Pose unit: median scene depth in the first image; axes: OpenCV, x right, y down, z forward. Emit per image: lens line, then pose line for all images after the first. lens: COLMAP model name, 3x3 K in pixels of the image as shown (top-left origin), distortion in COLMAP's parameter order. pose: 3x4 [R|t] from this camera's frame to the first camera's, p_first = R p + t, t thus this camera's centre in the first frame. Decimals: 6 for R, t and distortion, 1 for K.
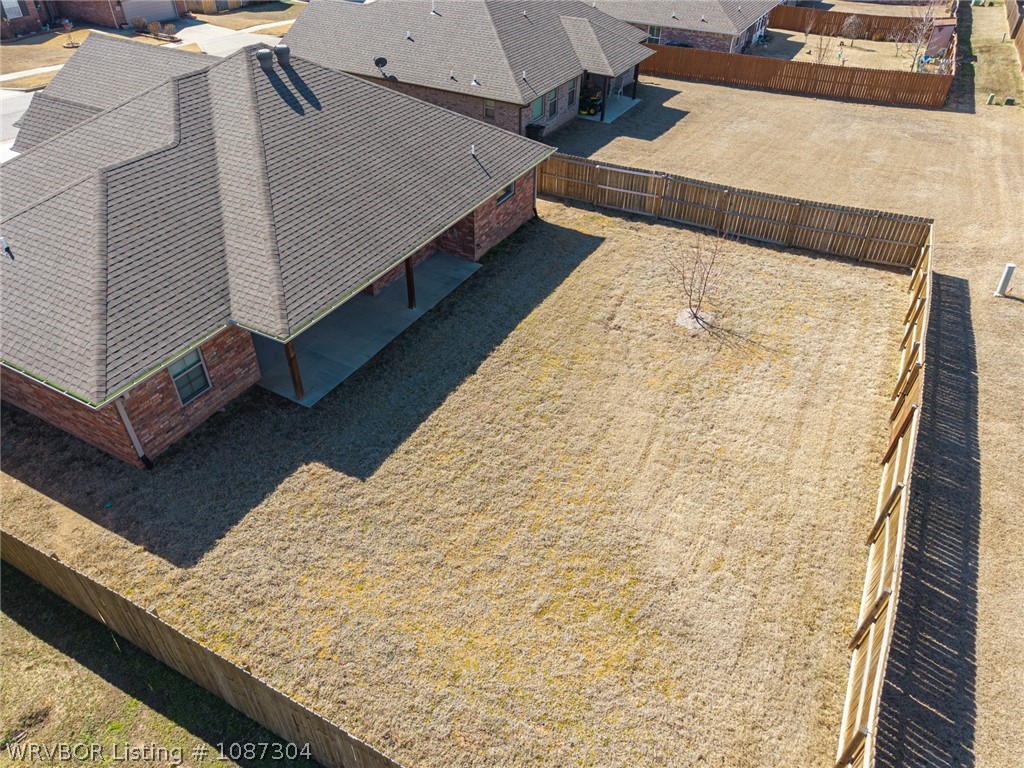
lens RADIAL K [[685.2, 0, 512.0], [0, 685.2, 384.0], [0, 0, 1]] dist [0.067398, -0.097114]
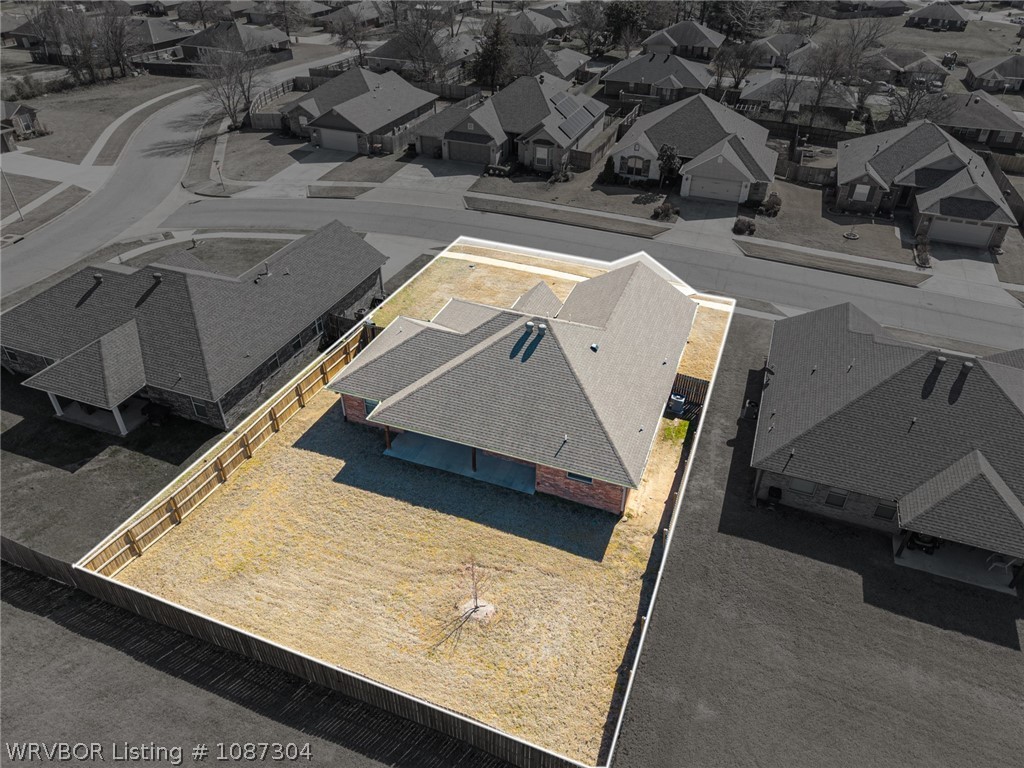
lens RADIAL K [[685.2, 0, 512.0], [0, 685.2, 384.0], [0, 0, 1]] dist [0.067398, -0.097114]
pose [[0.127012, 0.569677, -0.811995, 1.216617], [-0.613411, 0.688427, 0.387035, -1.053127], [0.779484, 0.448929, 0.436885, 0.241170]]
